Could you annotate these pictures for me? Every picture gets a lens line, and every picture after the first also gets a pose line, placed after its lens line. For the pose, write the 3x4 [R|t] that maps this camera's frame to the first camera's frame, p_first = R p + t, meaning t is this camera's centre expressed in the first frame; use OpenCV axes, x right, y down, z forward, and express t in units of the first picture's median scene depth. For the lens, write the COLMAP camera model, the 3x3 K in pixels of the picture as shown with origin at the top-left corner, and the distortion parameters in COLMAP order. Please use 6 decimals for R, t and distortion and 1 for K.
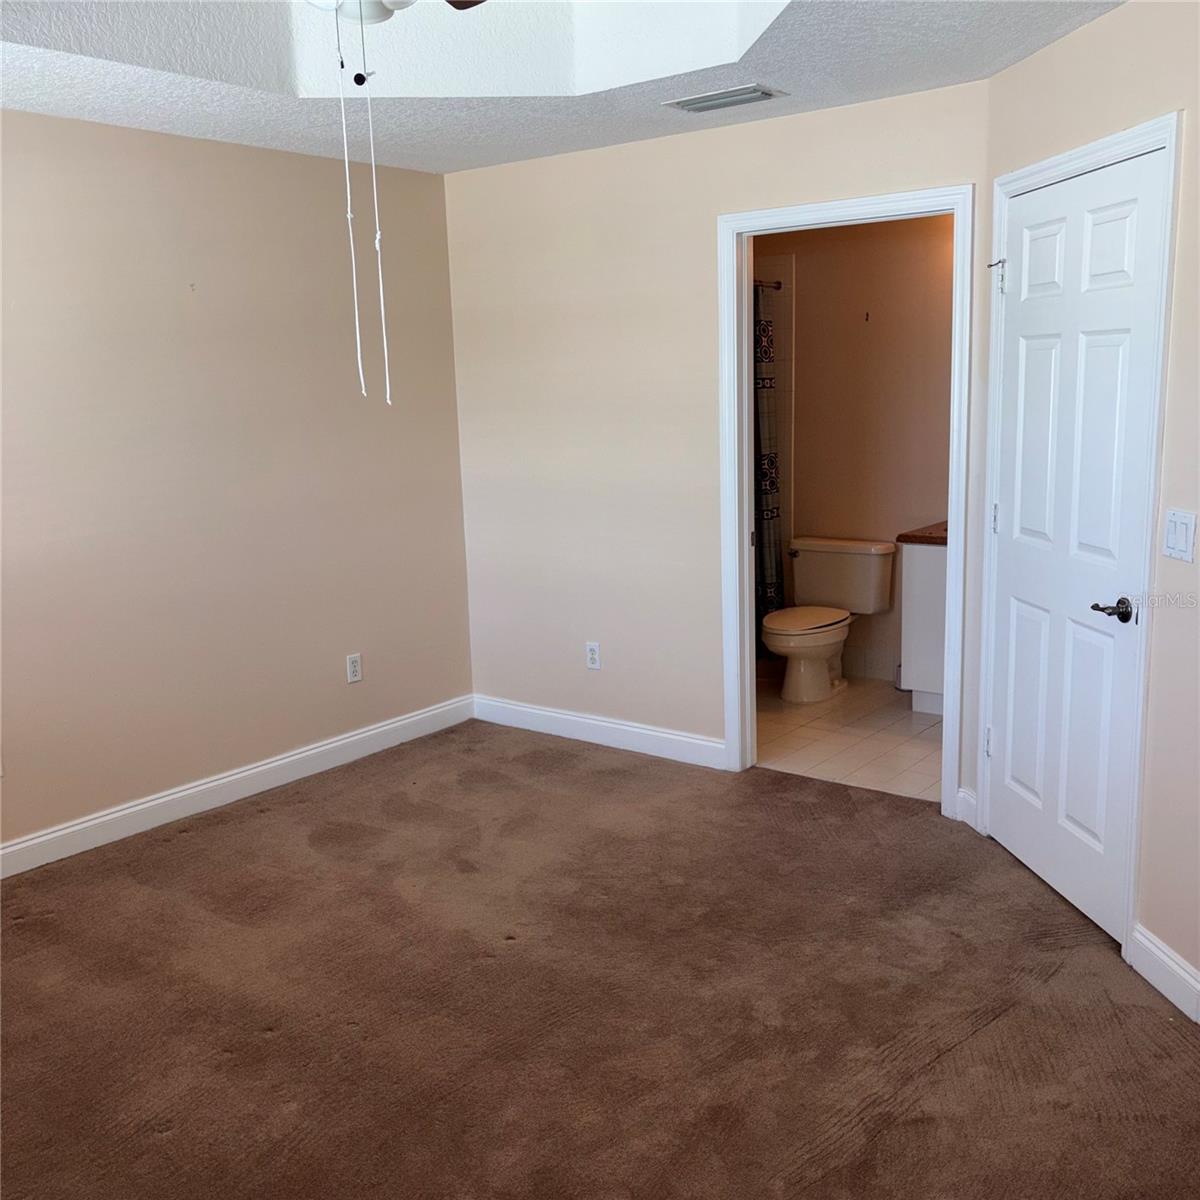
lens RADIAL K [[1215.0, 0, 599.9], [0, 1215.0, 611.7], [0, 0, 1]] dist [0.116551, -0.209297]
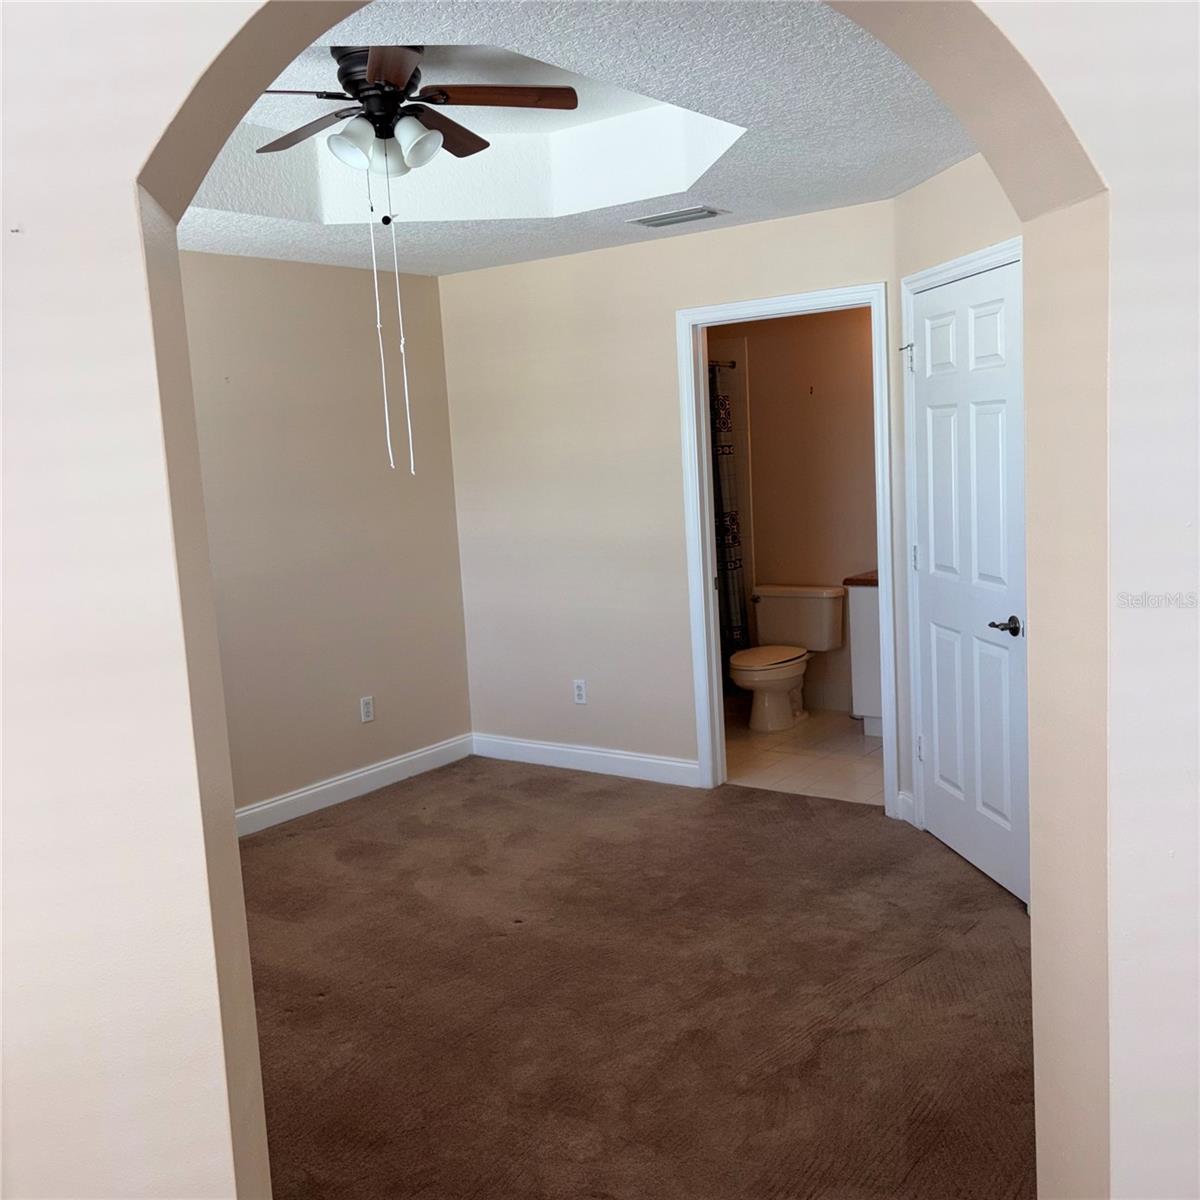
lens RADIAL K [[1215.0, 0, 599.9], [0, 1215.0, 611.7], [0, 0, 1]] dist [0.116551, -0.209297]
pose [[0.999460, -0.027393, 0.018132, -0.007418], [0.028361, 0.998056, -0.055495, 0.034480], [-0.016577, 0.055979, 0.998294, -0.182135]]
